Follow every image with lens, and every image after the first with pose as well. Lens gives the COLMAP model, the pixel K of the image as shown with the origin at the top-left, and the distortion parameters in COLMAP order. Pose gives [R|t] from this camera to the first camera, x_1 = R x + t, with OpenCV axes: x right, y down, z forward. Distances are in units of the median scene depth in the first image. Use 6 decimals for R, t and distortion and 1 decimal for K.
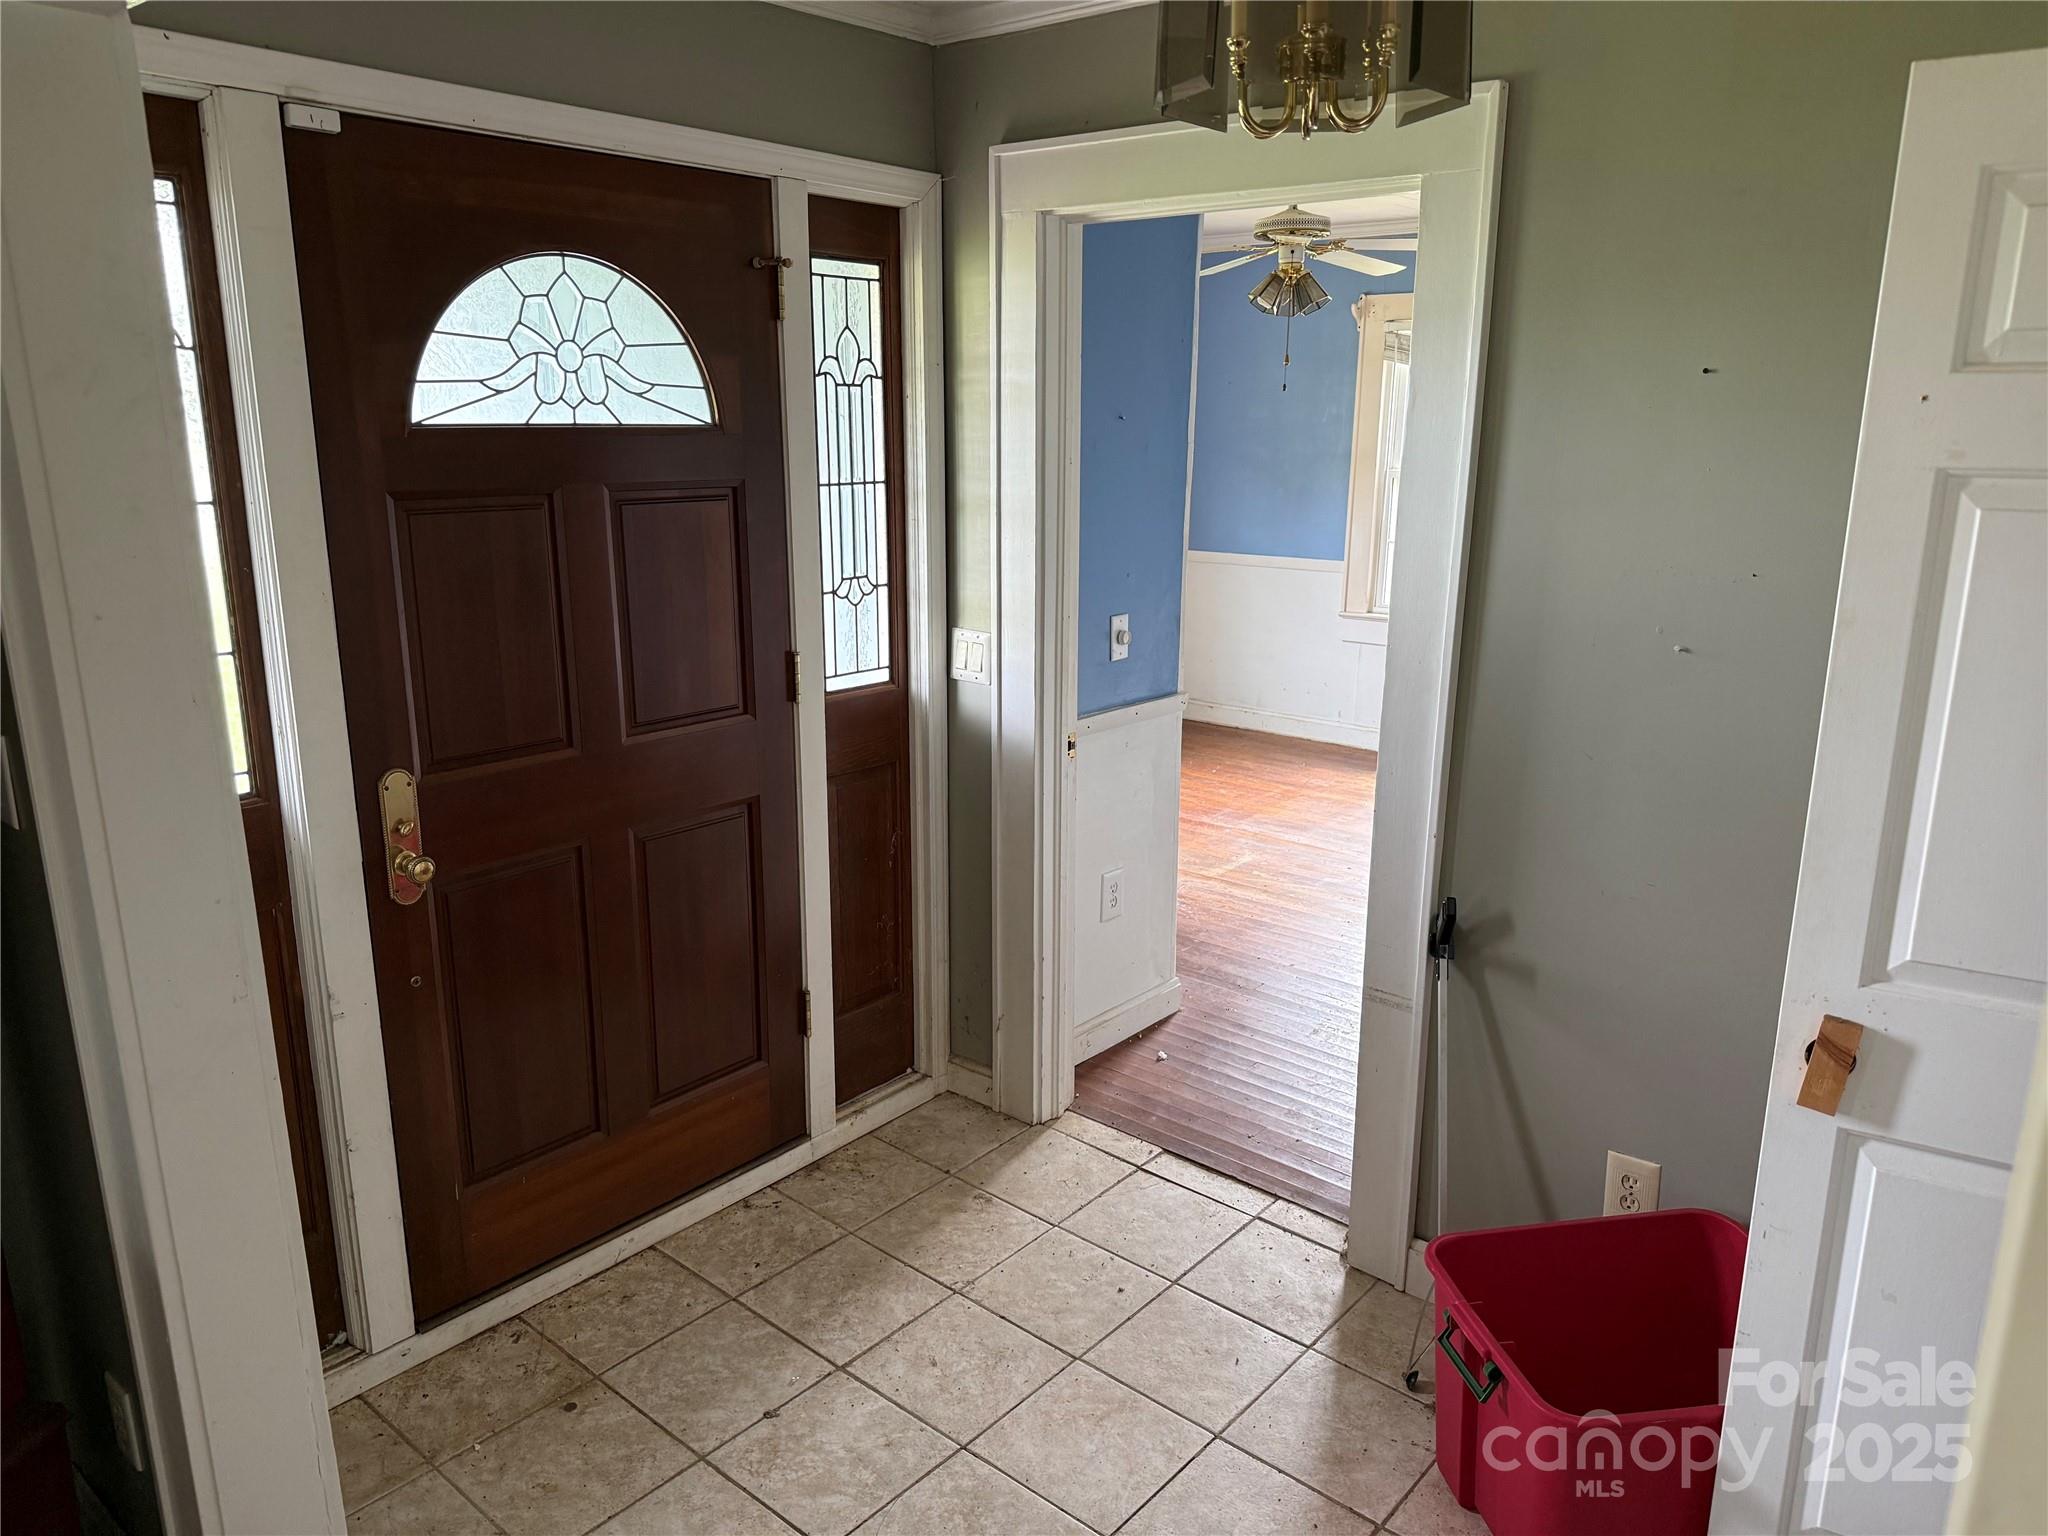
lens RADIAL K [[1445.5, 0, 1031.3], [0, 1445.5, 773.1], [0, 0, 1]] dist [0.071124, -0.092453]
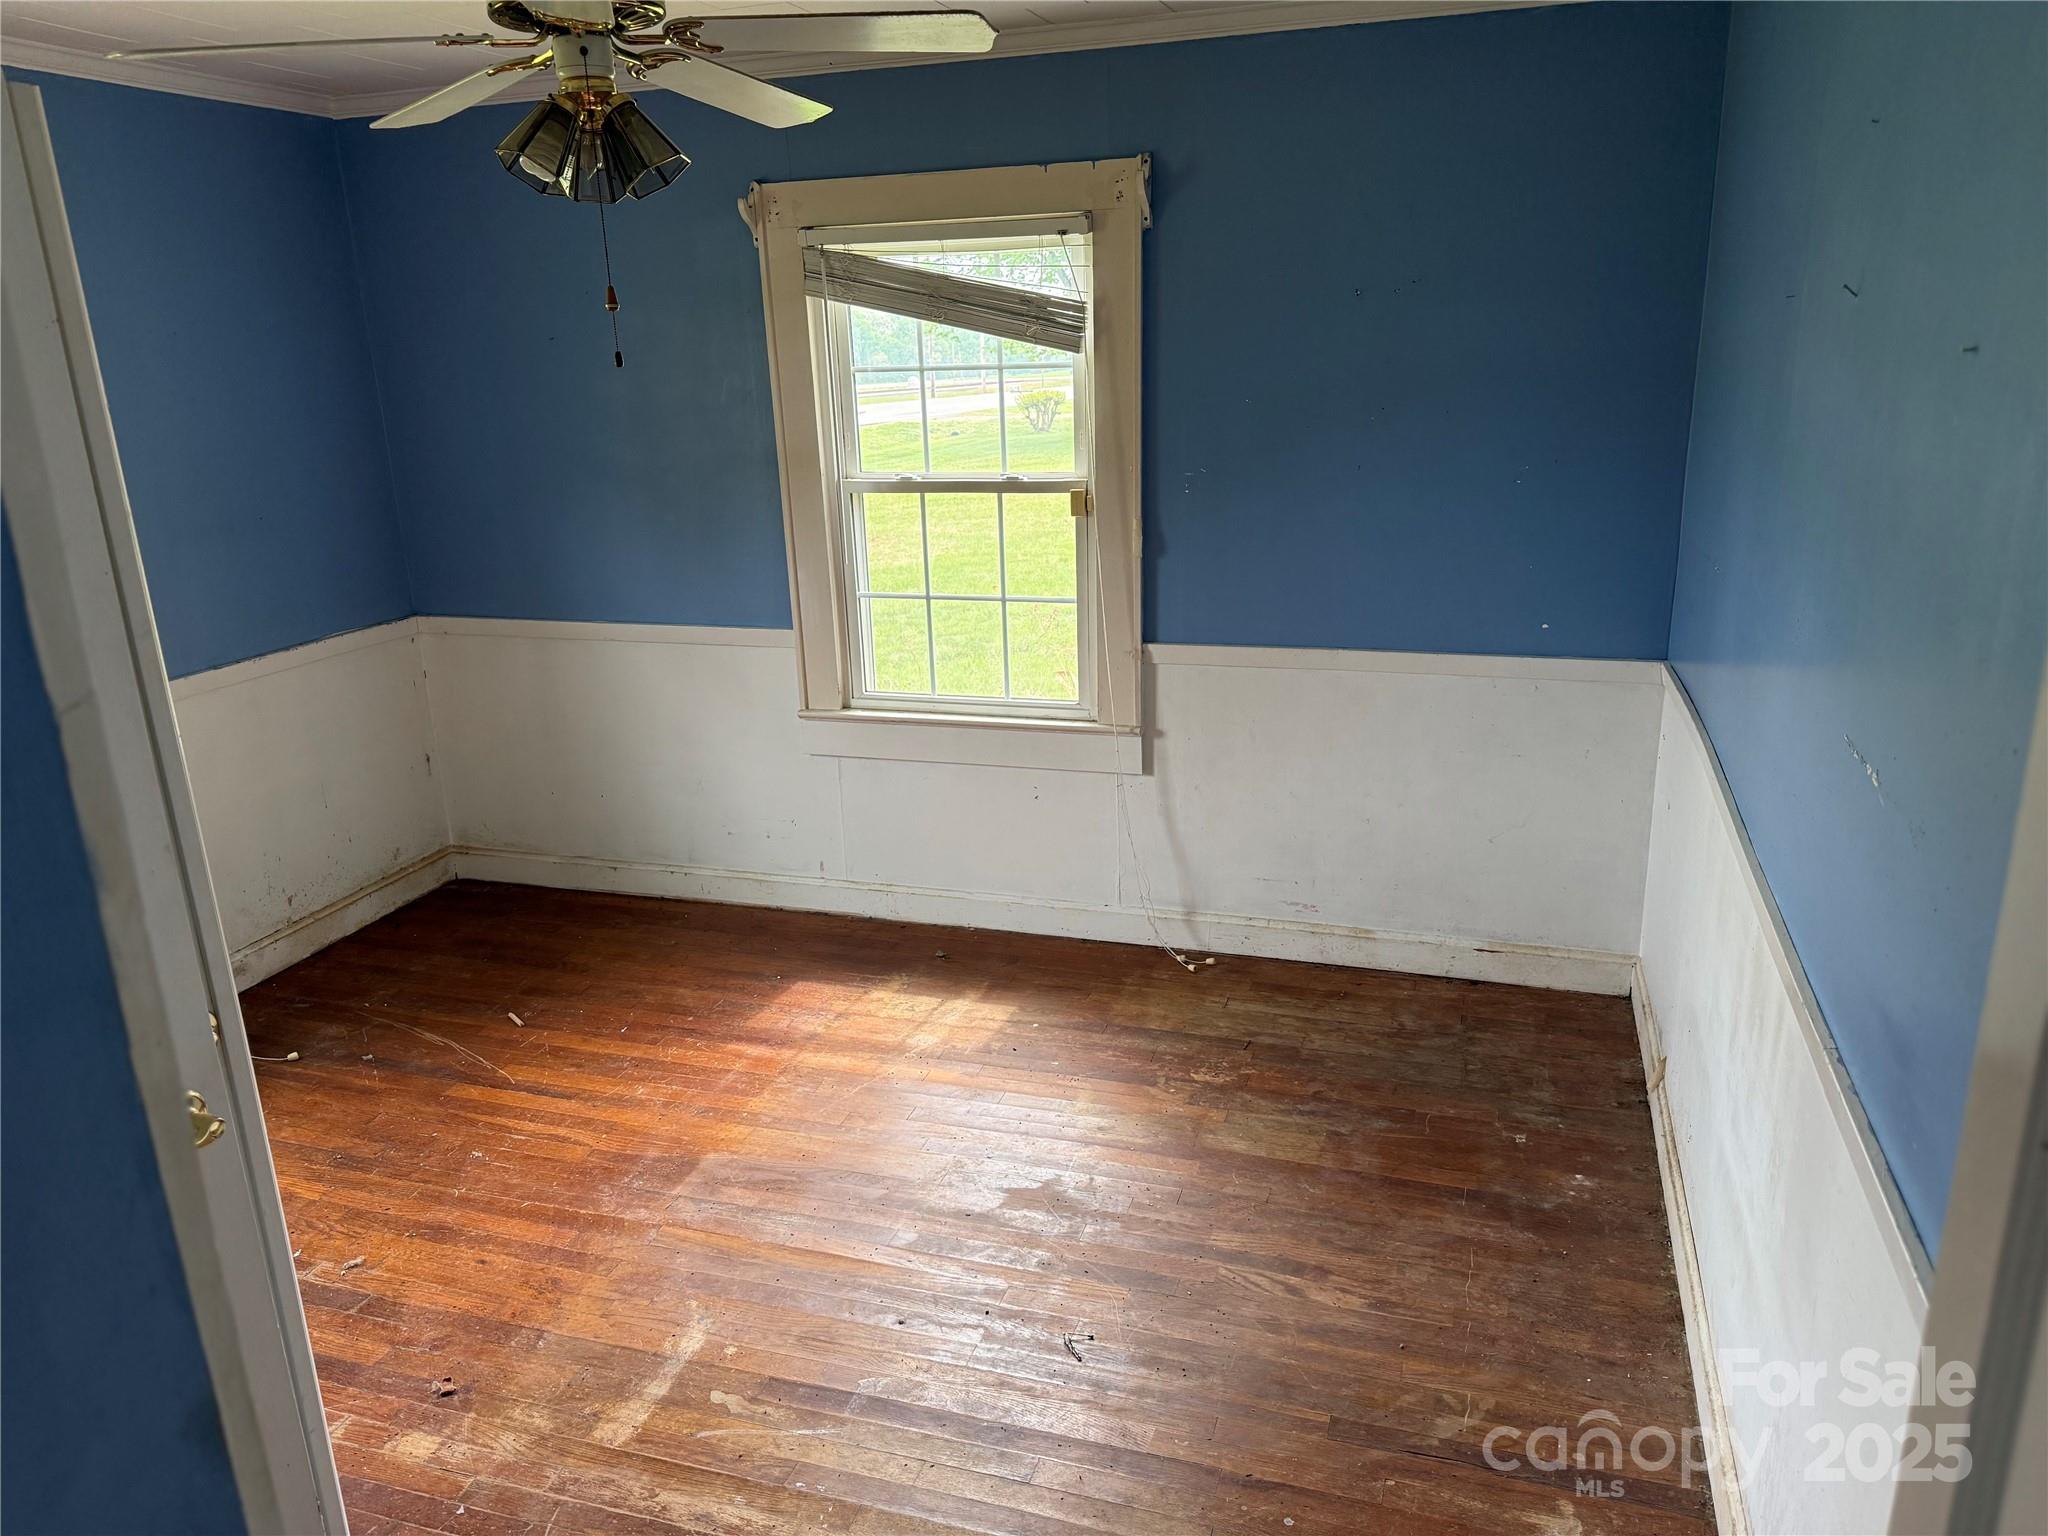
lens RADIAL K [[1445.5, 0, 1031.3], [0, 1445.5, 773.1], [0, 0, 1]] dist [0.071124, -0.092453]
pose [[0.924551, -0.150284, 0.350171, 0.093218], [0.137328, 0.988602, 0.061698, -0.119802], [-0.355452, -0.008955, 0.934652, 0.428007]]
